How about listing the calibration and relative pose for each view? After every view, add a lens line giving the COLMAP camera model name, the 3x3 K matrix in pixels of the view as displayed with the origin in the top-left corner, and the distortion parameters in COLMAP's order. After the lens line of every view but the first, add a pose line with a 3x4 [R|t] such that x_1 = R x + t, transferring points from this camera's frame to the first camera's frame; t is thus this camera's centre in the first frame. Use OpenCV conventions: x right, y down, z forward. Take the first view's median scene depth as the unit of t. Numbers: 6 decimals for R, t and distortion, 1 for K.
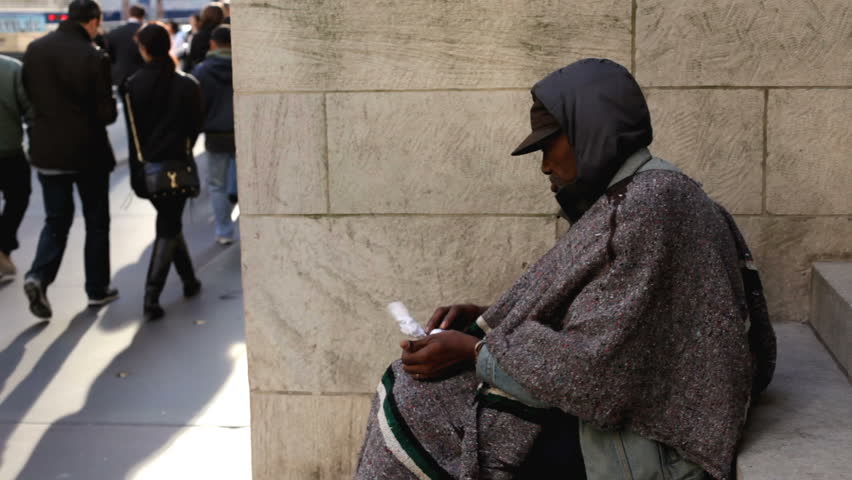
lens RADIAL K [[1348.3, 0, 426.0], [0, 1348.3, 240.0], [0, 0, 1]] dist [-0.247540, 0.133771]
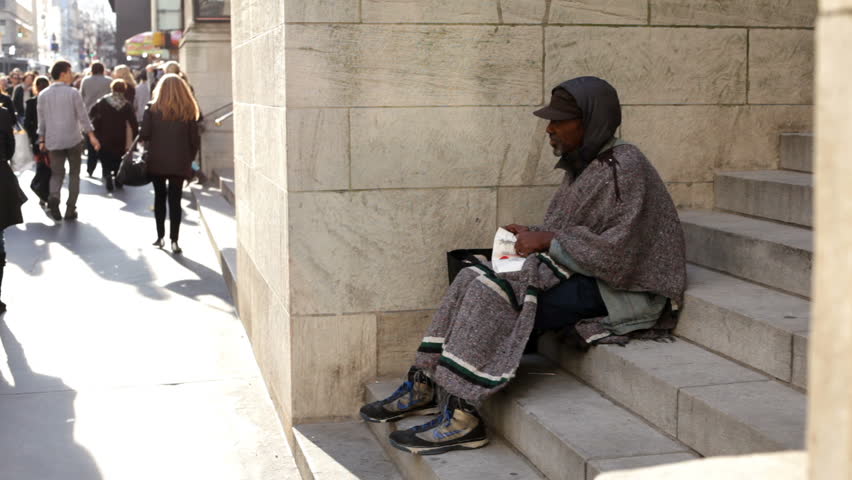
lens RADIAL K [[1348.3, 0, 426.0], [0, 1348.3, 240.0], [0, 0, 1]] dist [-0.247540, 0.133771]
pose [[0.918540, -0.028611, 0.394290, -0.587085], [0.048630, 0.997980, -0.040871, 0.101532], [-0.392325, 0.056716, 0.918077, -0.395236]]
